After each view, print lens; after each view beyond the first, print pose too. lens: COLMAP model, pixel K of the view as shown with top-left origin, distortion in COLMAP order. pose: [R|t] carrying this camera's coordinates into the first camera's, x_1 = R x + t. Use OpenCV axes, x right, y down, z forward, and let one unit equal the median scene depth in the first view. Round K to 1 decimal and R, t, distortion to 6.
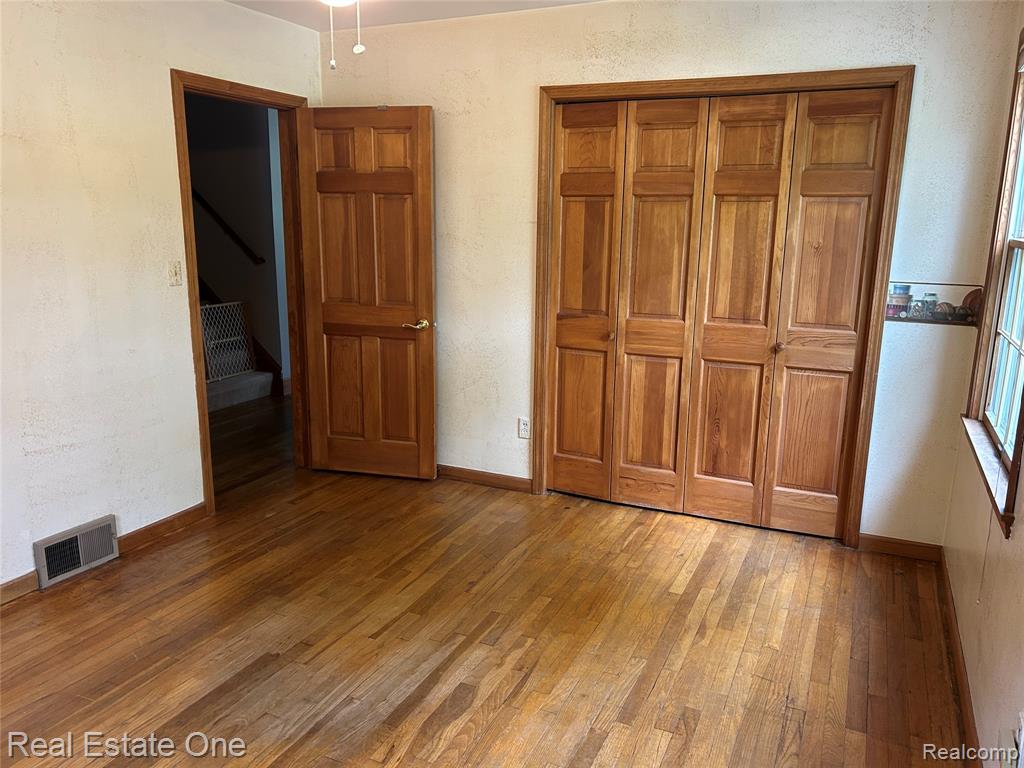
lens RADIAL K [[765.3, 0, 512.4], [0, 765.3, 384.3], [0, 0, 1]] dist [0.046527, -0.062735]
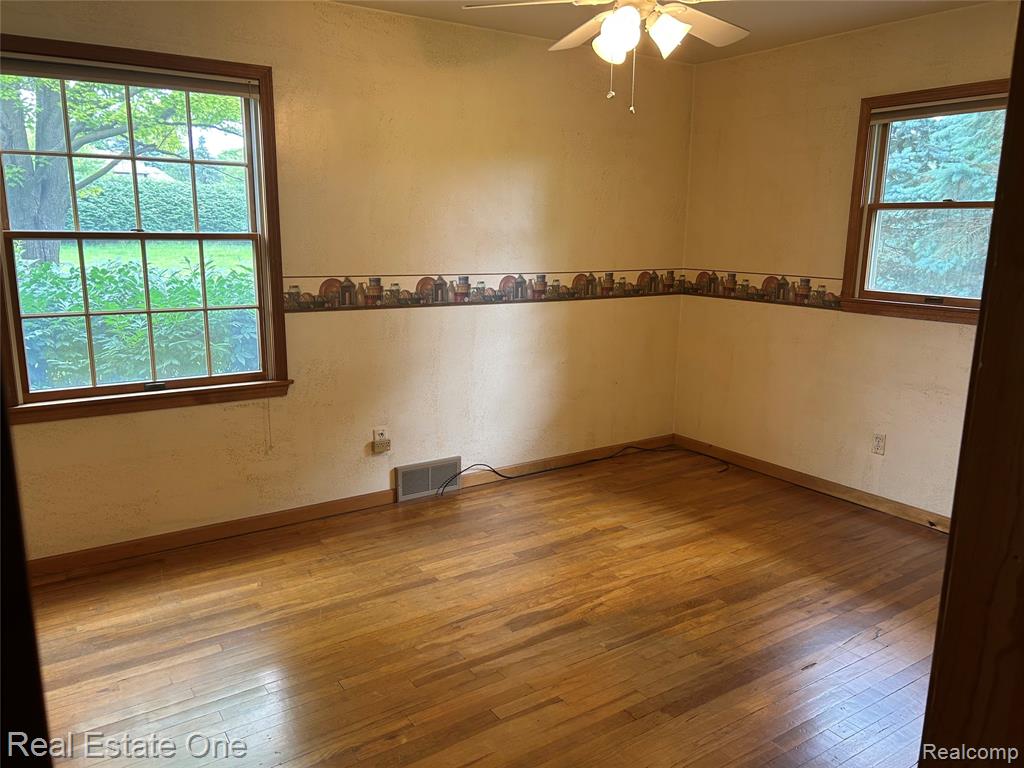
lens RADIAL K [[765.3, 0, 511.7], [0, 765.3, 383.9], [0, 0, 1]] dist [0.046527, -0.062735]
pose [[-0.852580, -0.129260, 0.506358, -0.554891], [0.090256, 0.917948, 0.386296, -0.364775], [-0.514743, 0.375050, -0.770958, 1.625481]]
